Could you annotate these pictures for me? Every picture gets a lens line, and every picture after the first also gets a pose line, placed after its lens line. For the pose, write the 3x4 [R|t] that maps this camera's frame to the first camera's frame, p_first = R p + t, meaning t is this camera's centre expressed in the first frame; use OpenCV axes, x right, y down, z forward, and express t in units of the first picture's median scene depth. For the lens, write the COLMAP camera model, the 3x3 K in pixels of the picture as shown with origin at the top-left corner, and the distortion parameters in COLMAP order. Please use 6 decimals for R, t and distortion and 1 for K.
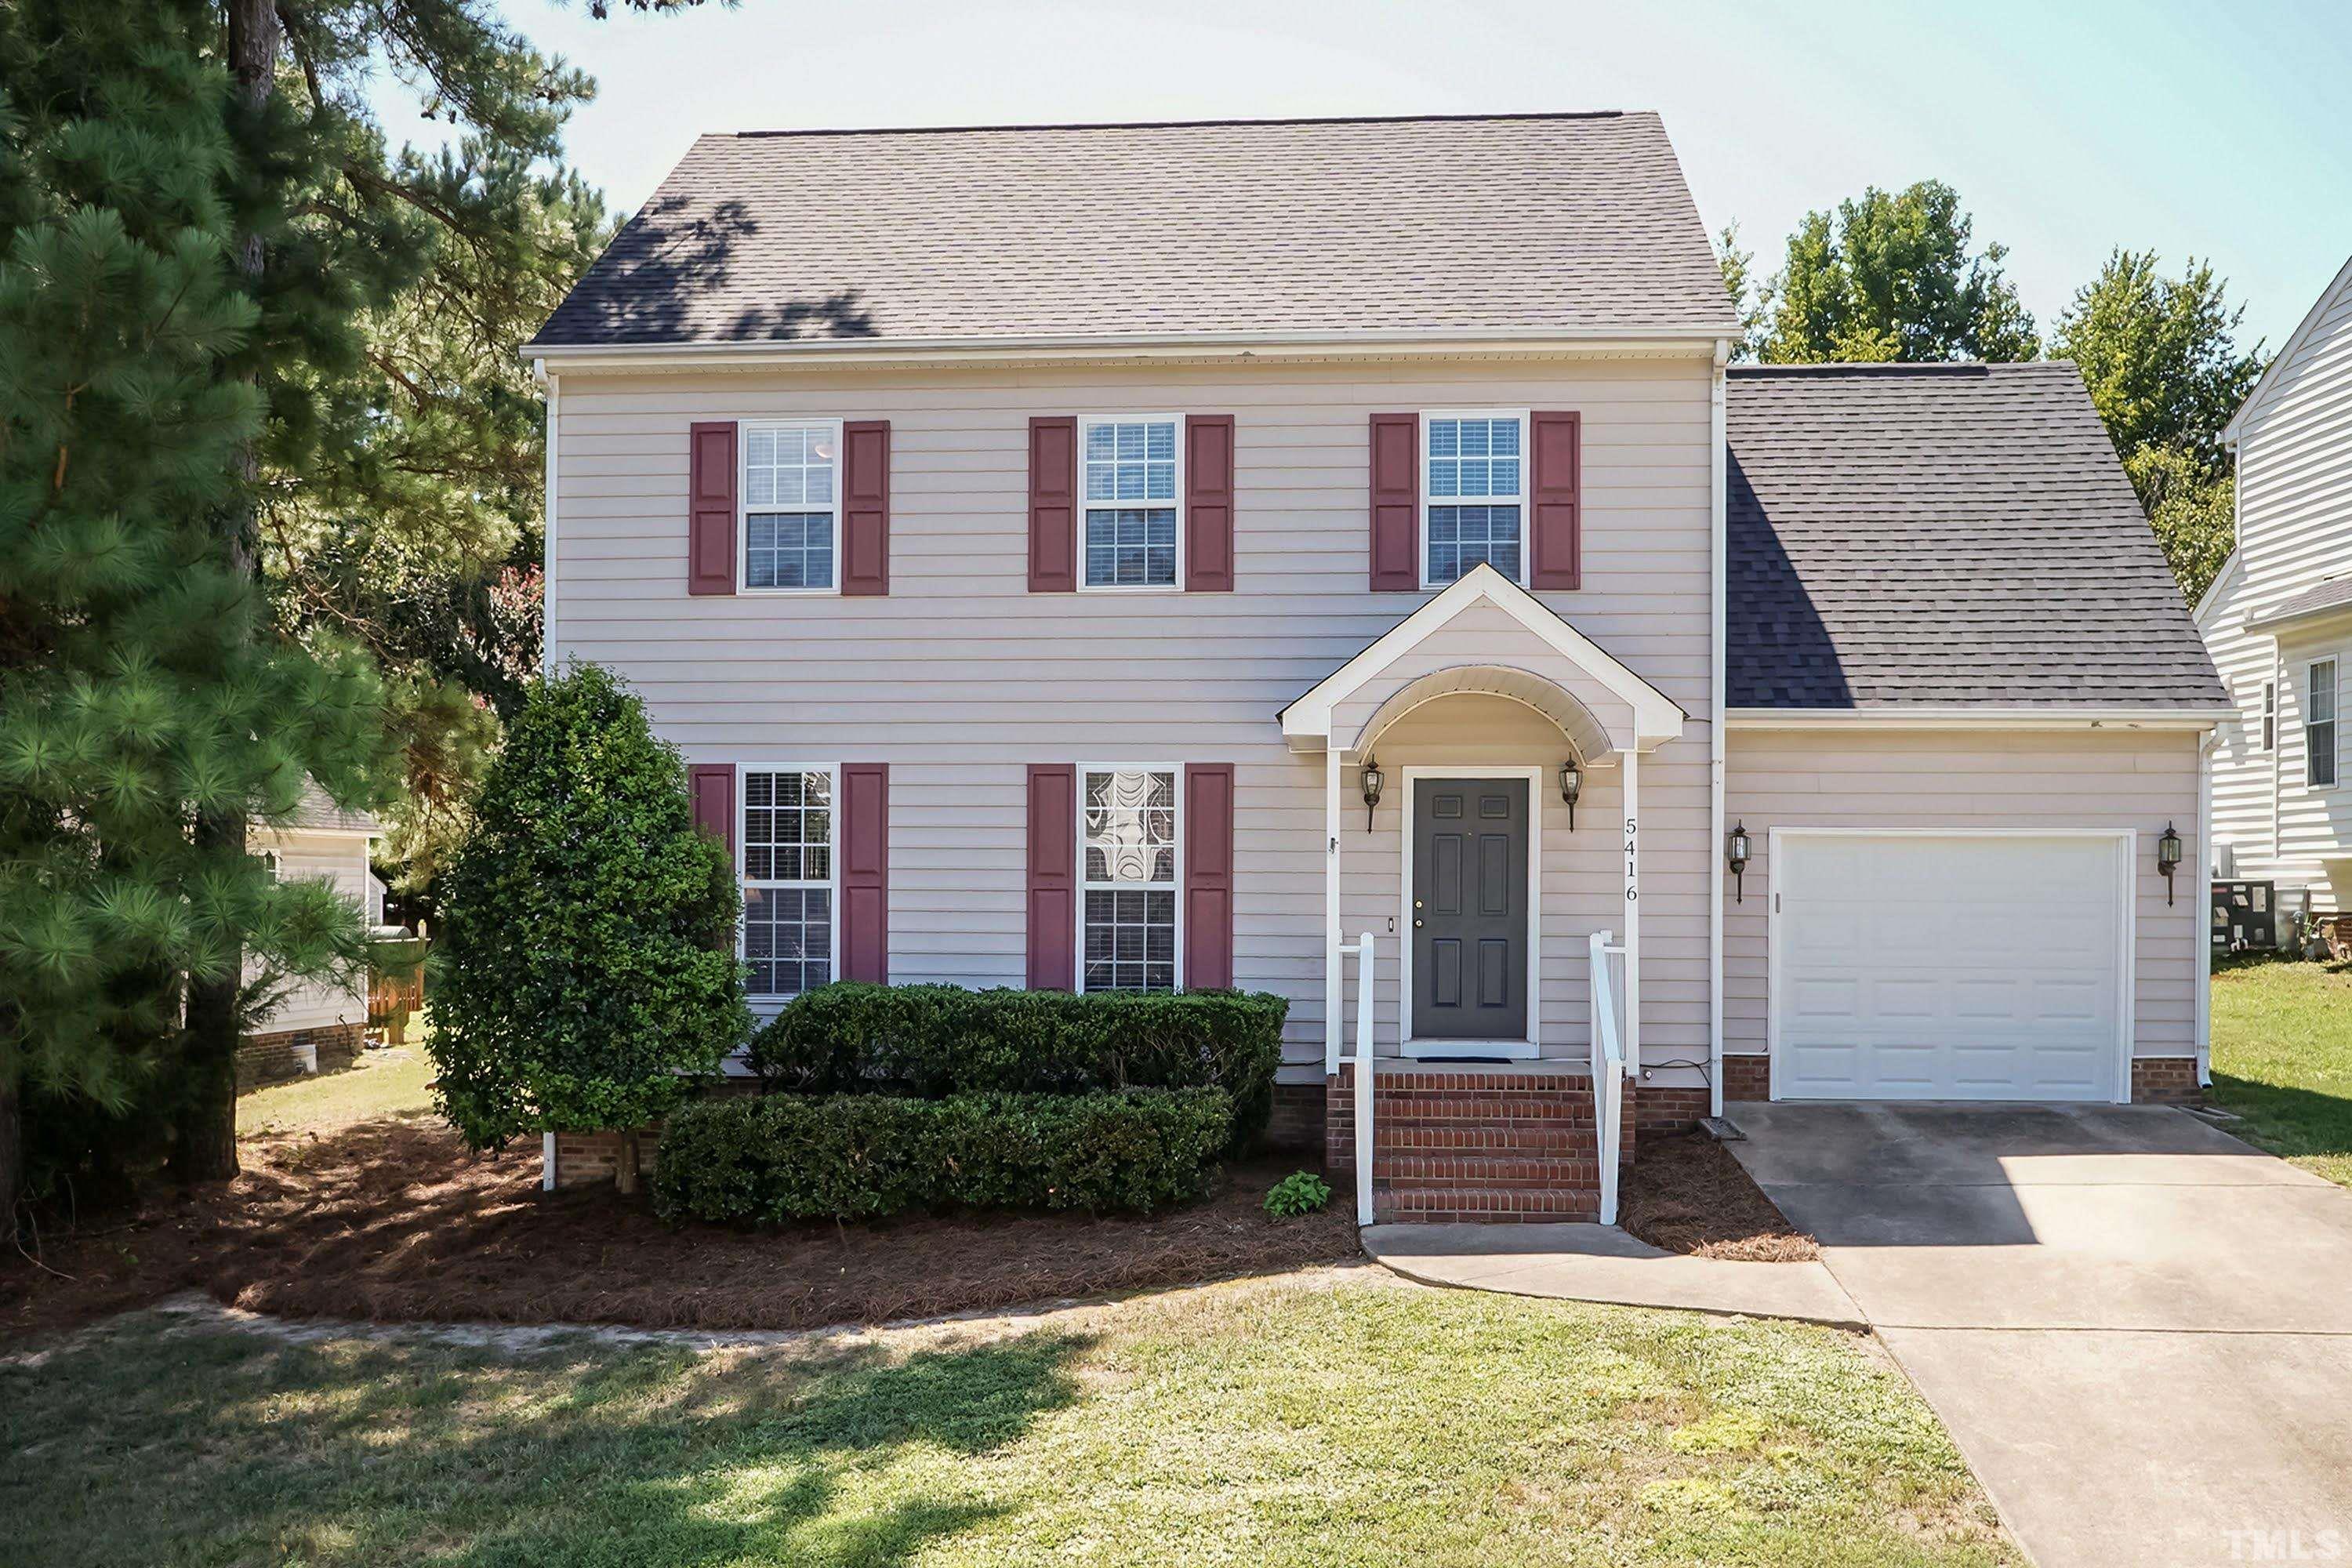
lens RADIAL K [[2157.0, 0, 1174.7], [0, 2157.0, 871.5], [0, 0, 1]] dist [-0.022450, 0.001790]
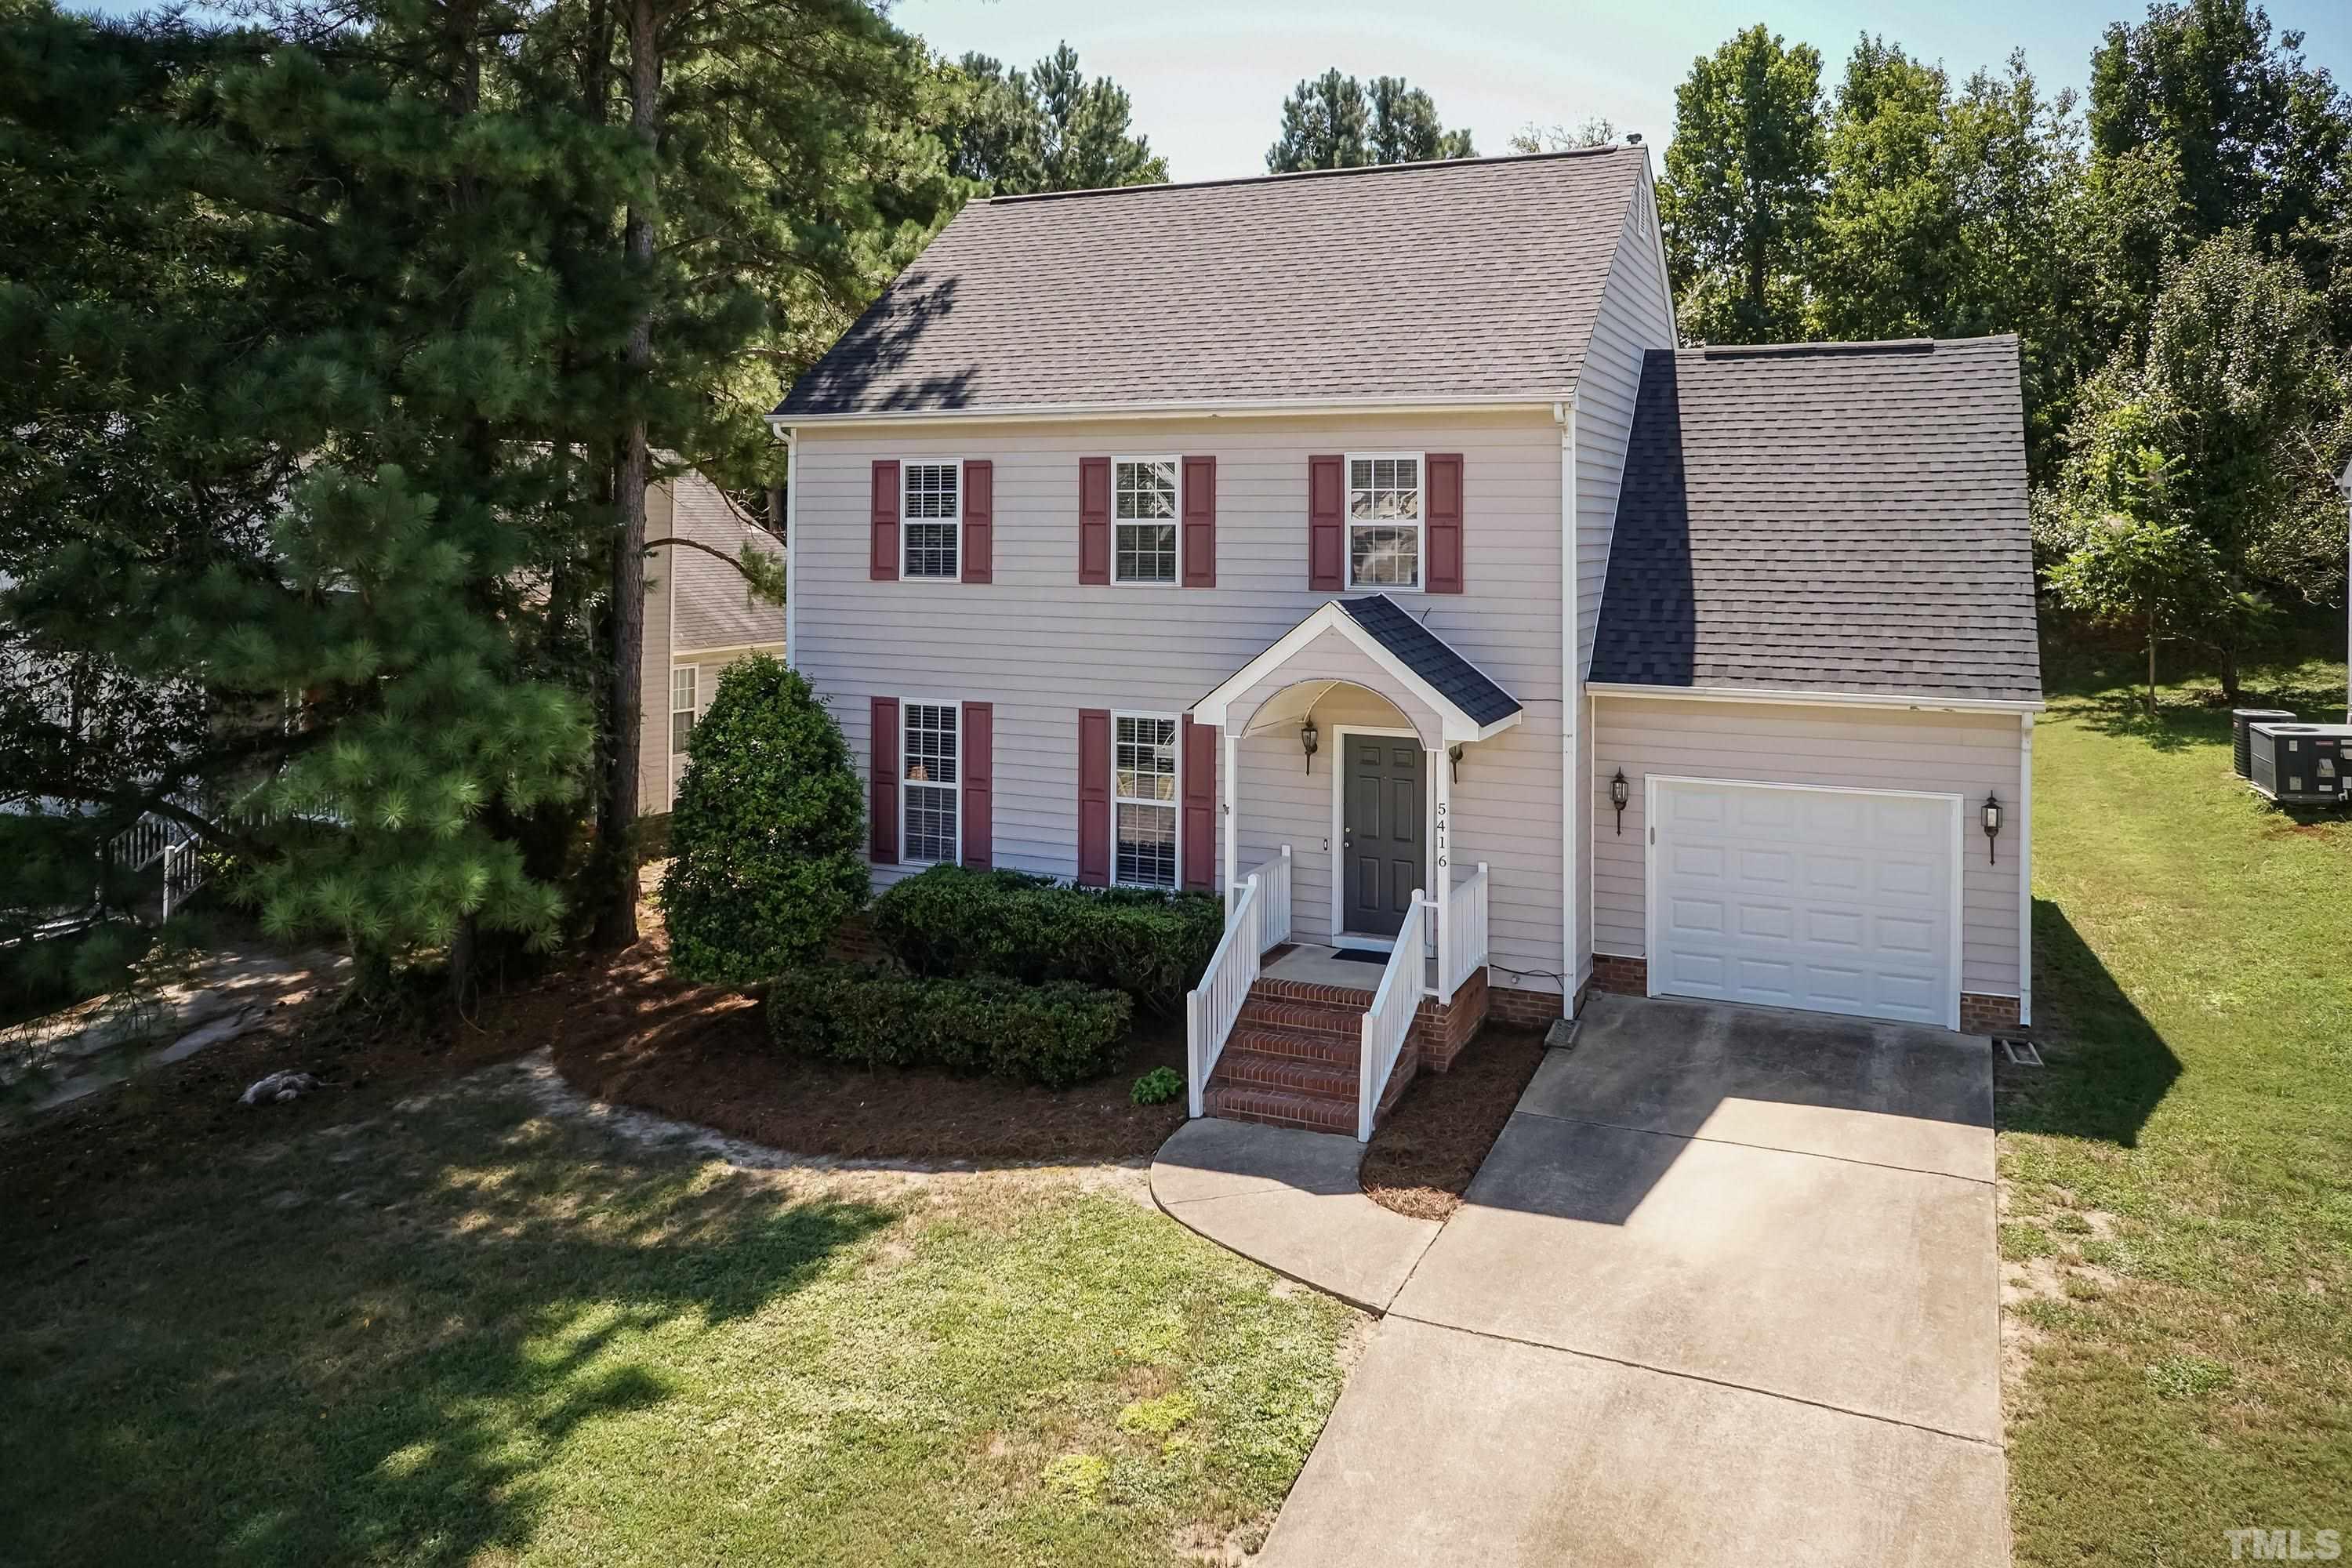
lens RADIAL K [[1707.1, 0, 1178.7], [0, 1707.1, 470.7], [0, 0, 1]] dist [-0.009368, -0.000231]
pose [[0.939742, -0.011587, -0.341687, 0.379333], [0.007099, 0.999871, -0.014382, -0.191702], [0.341810, 0.011090, 0.939704, -0.013759]]
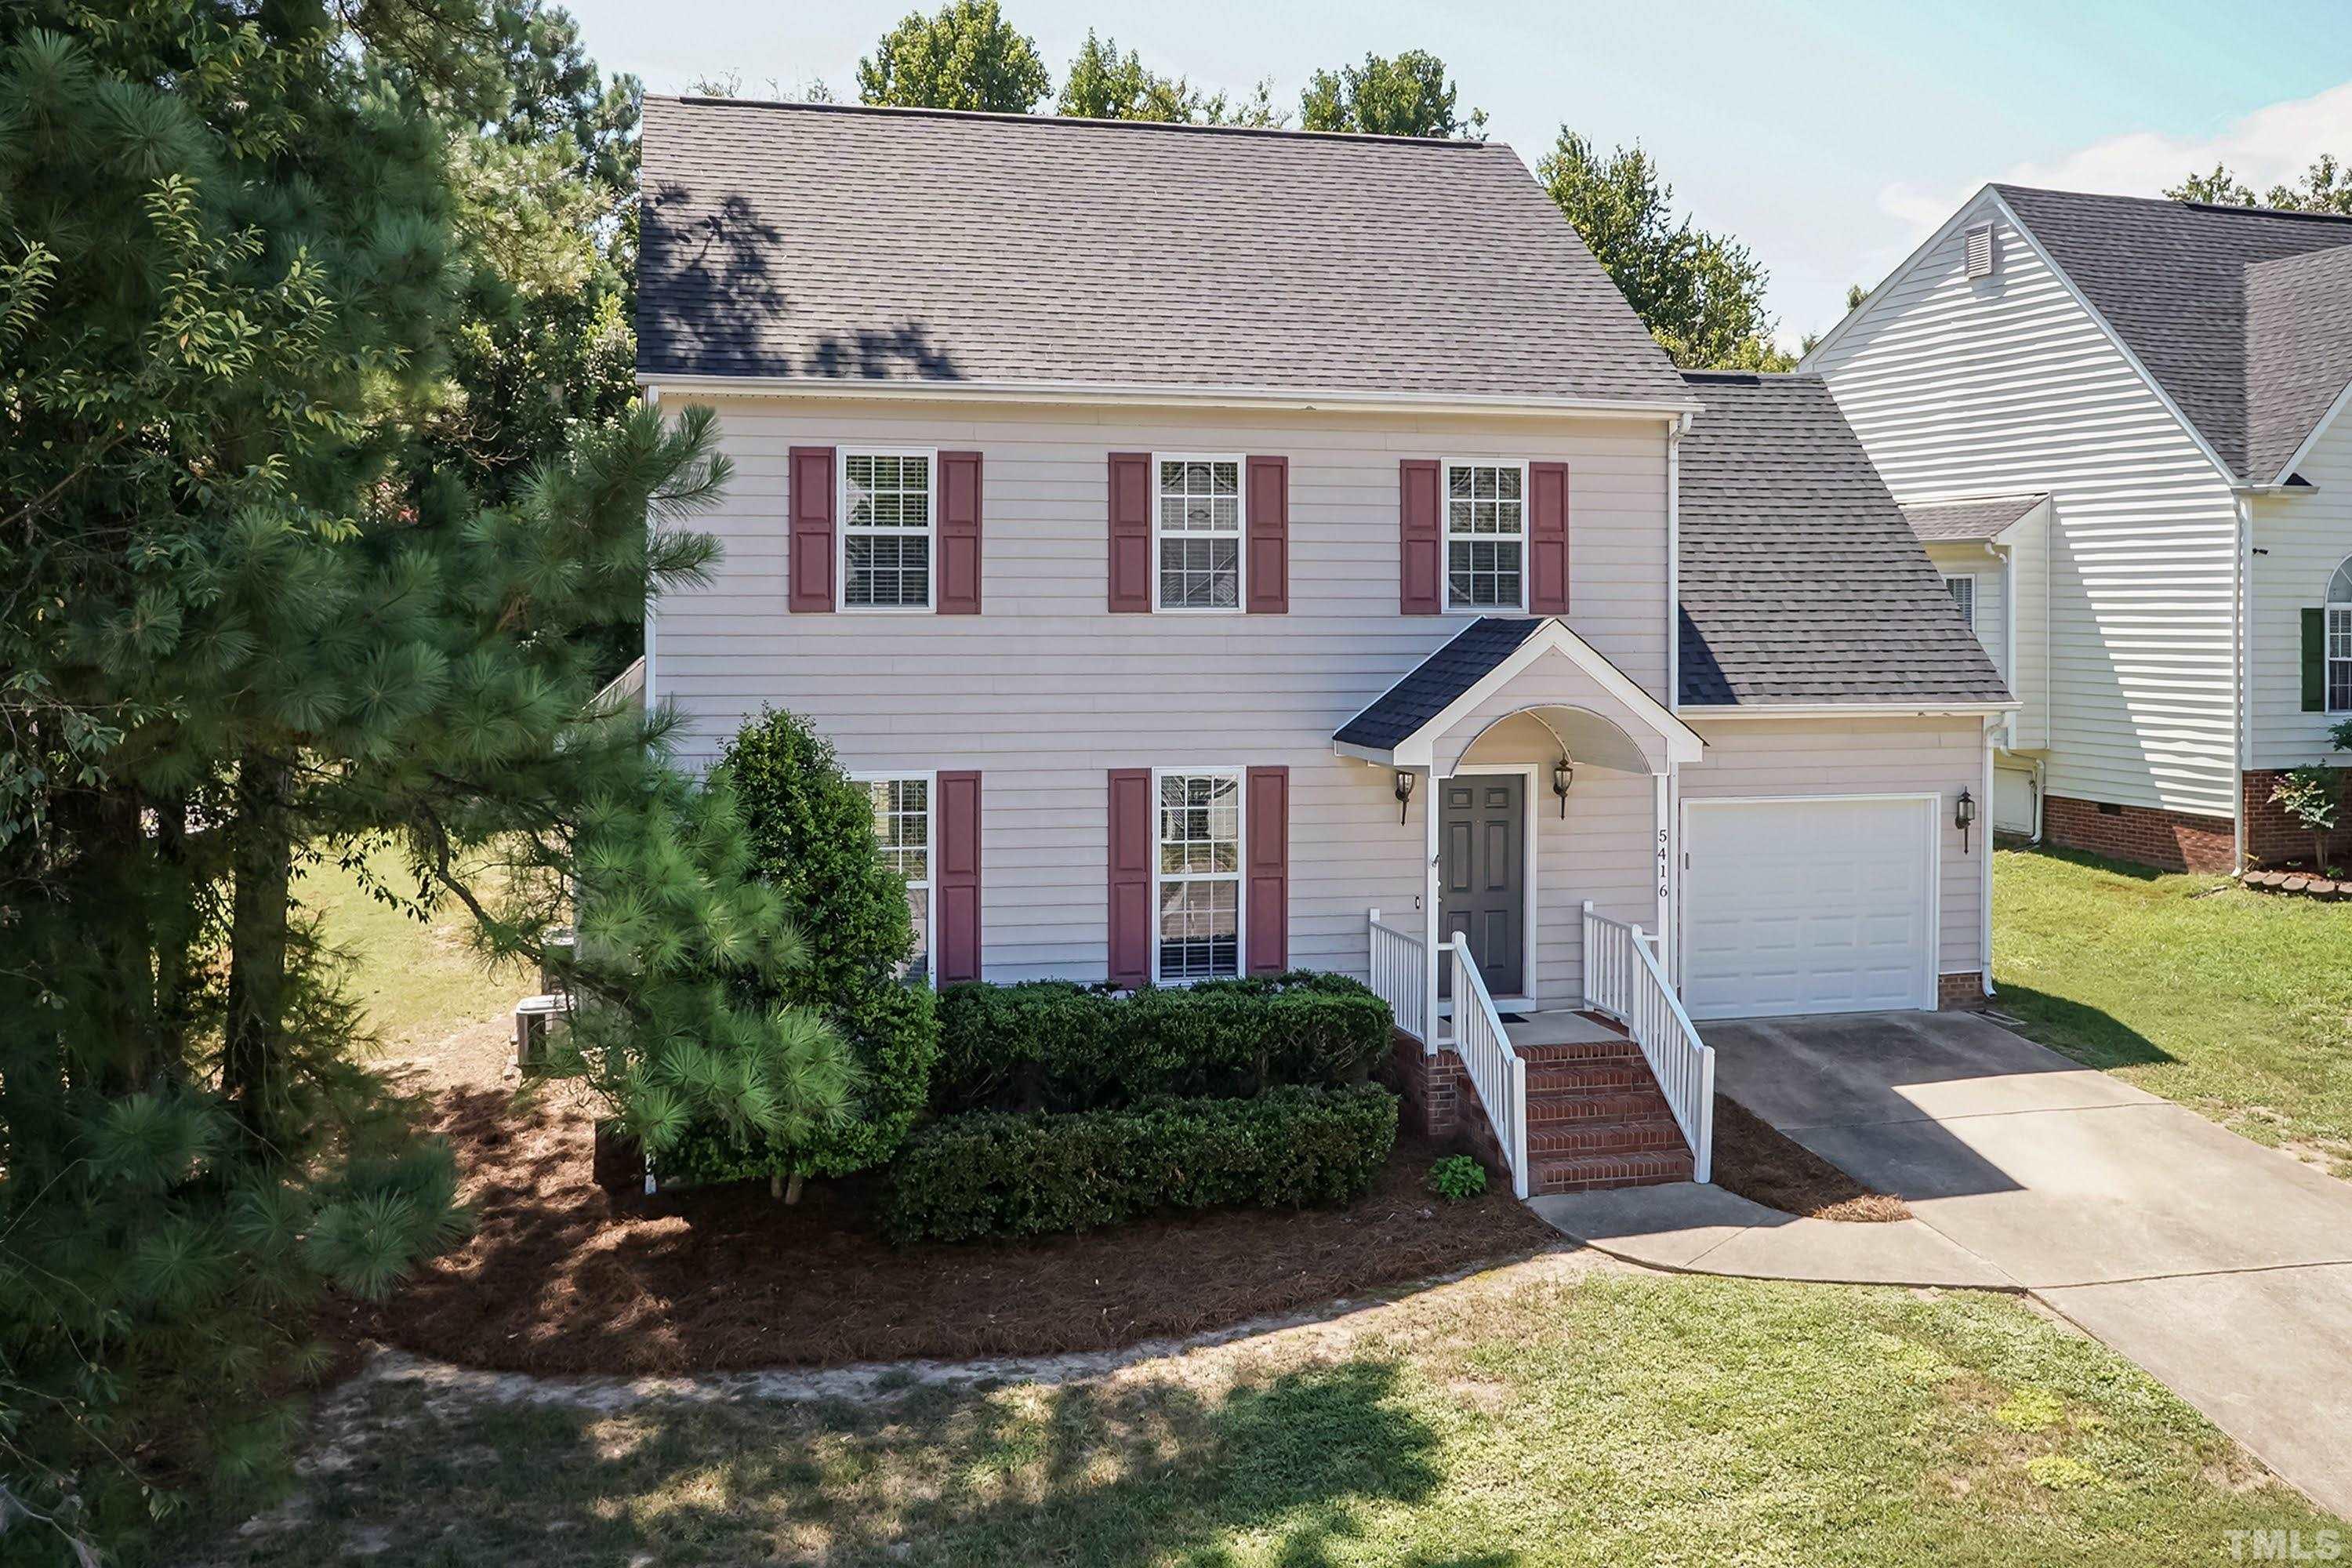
lens RADIAL K [[2178.4, 0, 1169.2], [0, 2178.4, 594.7], [0, 0, 1]] dist [-0.016287, 0.012858]
pose [[0.945560, -0.002225, 0.325439, -0.411036], [-0.001323, 0.999942, 0.010681, -0.154735], [-0.325444, -0.010530, 0.945503, -0.060976]]
